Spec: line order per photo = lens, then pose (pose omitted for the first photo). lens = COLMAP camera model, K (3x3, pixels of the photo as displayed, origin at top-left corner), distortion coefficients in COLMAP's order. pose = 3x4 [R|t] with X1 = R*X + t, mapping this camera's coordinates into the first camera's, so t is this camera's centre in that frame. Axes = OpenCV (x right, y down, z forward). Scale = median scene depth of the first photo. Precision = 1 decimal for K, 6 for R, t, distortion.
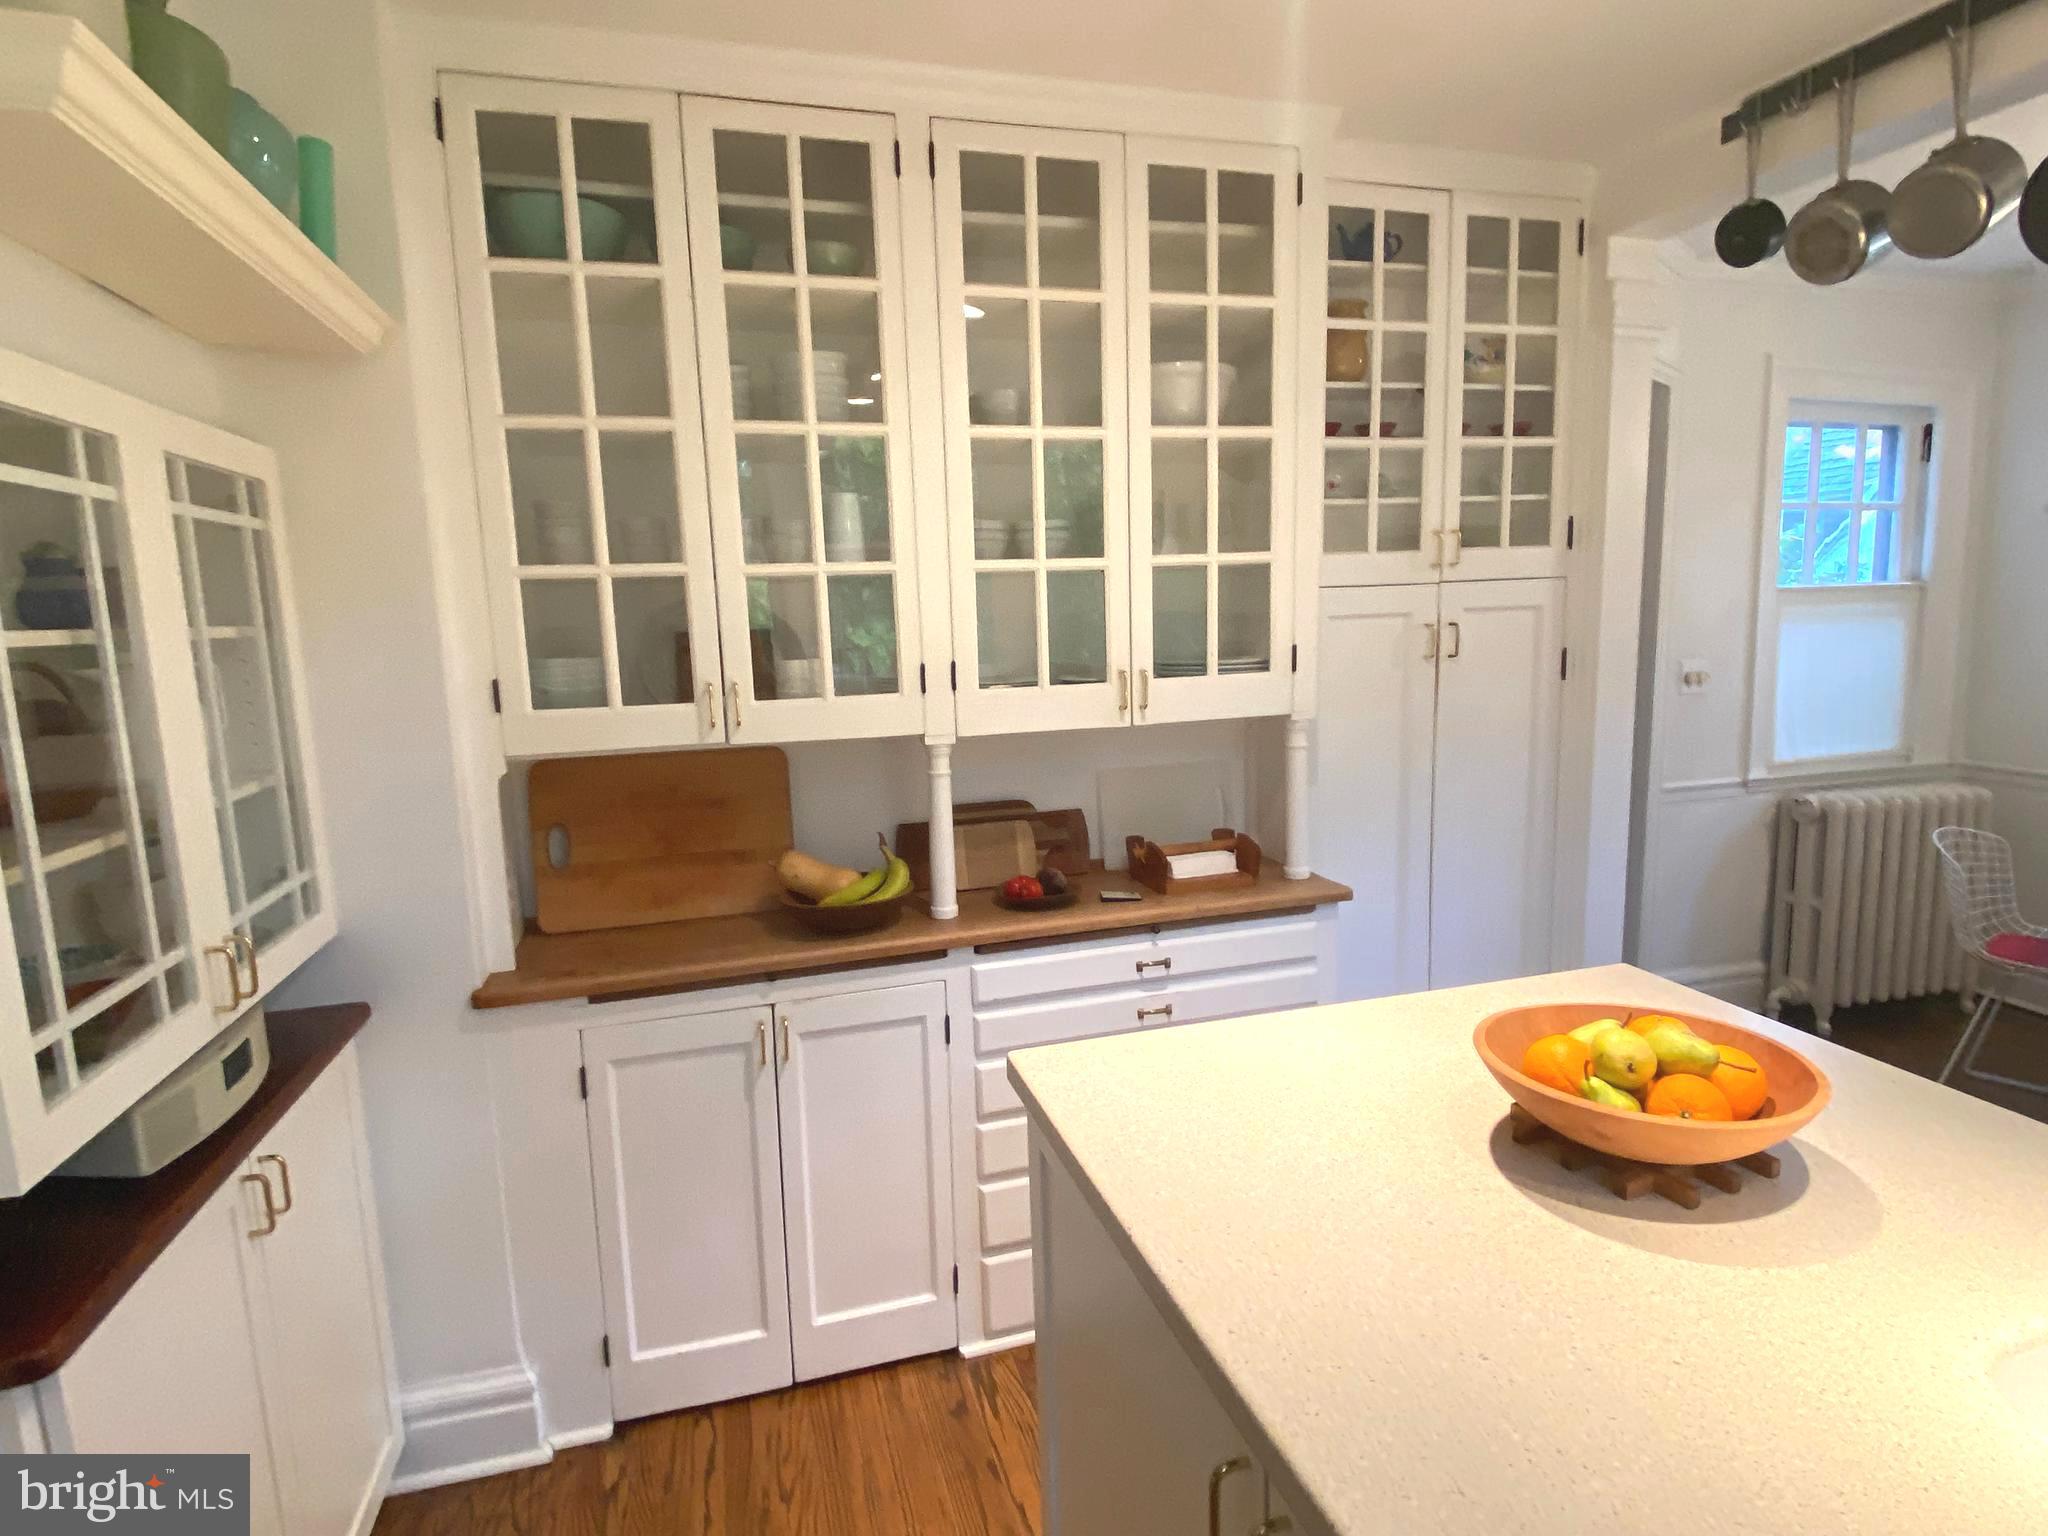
lens RADIAL K [[1053.0, 0, 1018.8], [0, 1053.0, 775.6], [0, 0, 1]] dist [-0.000742, -0.004259]
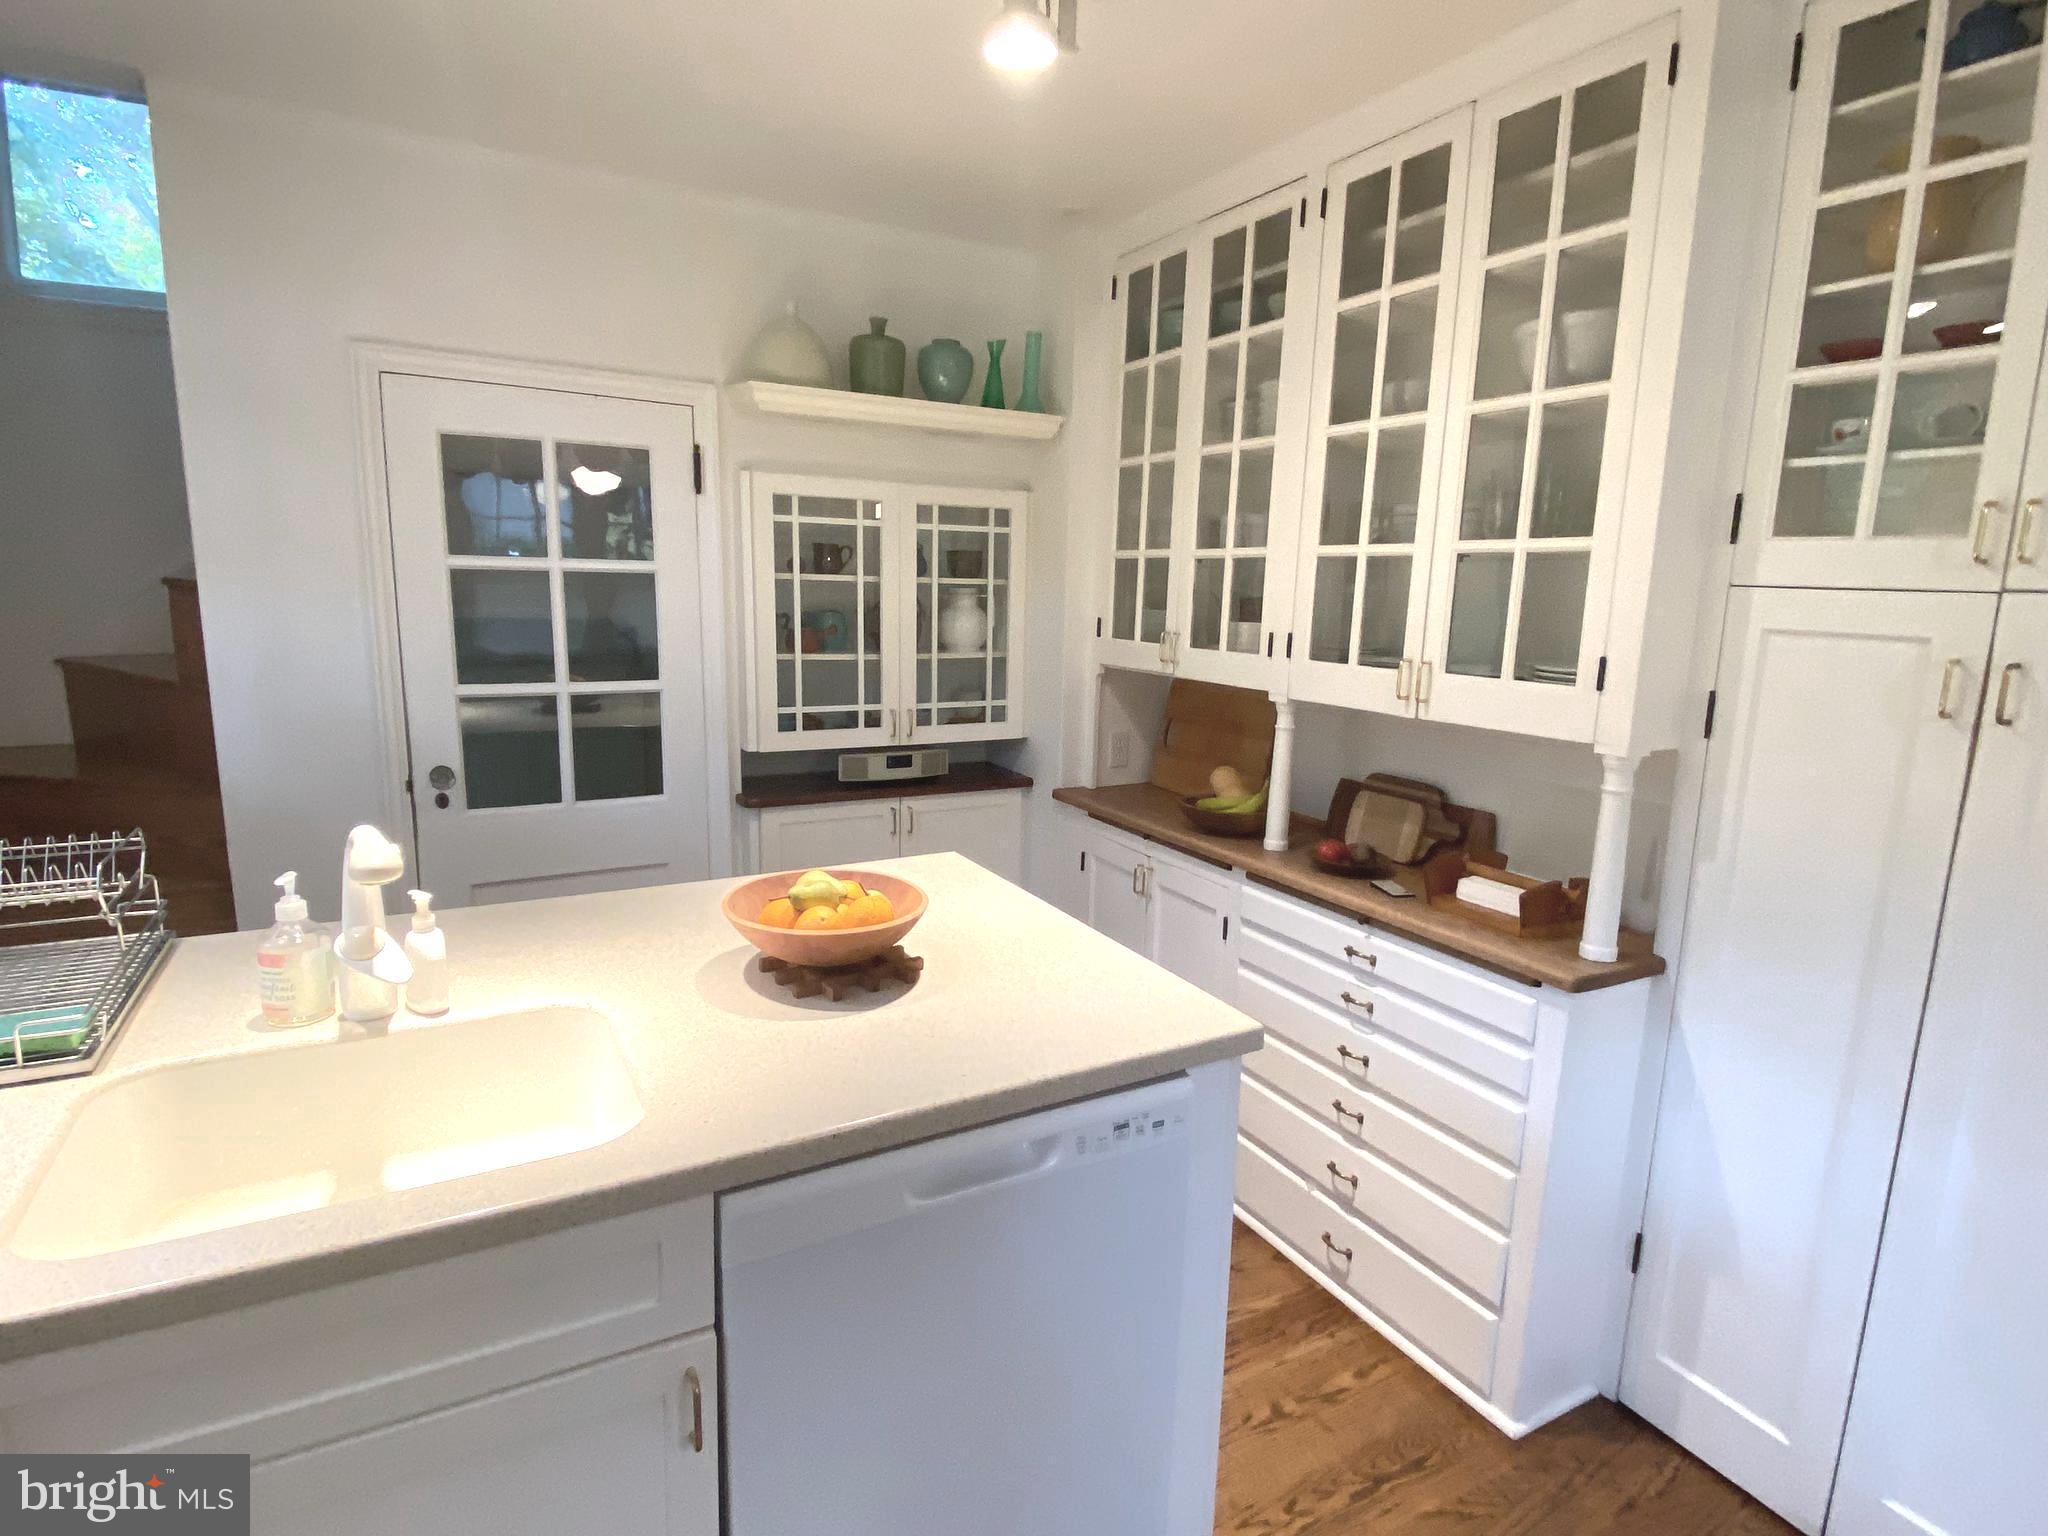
lens RADIAL K [[1053.0, 0, 1021.1], [0, 1053.0, 762.2], [0, 0, 1]] dist [-0.000742, -0.004259]
pose [[0.231781, 0.204983, -0.950926, 0.990024], [-0.191374, 0.968051, 0.162029, -0.099168], [0.953758, 0.144428, 0.263604, 0.419858]]
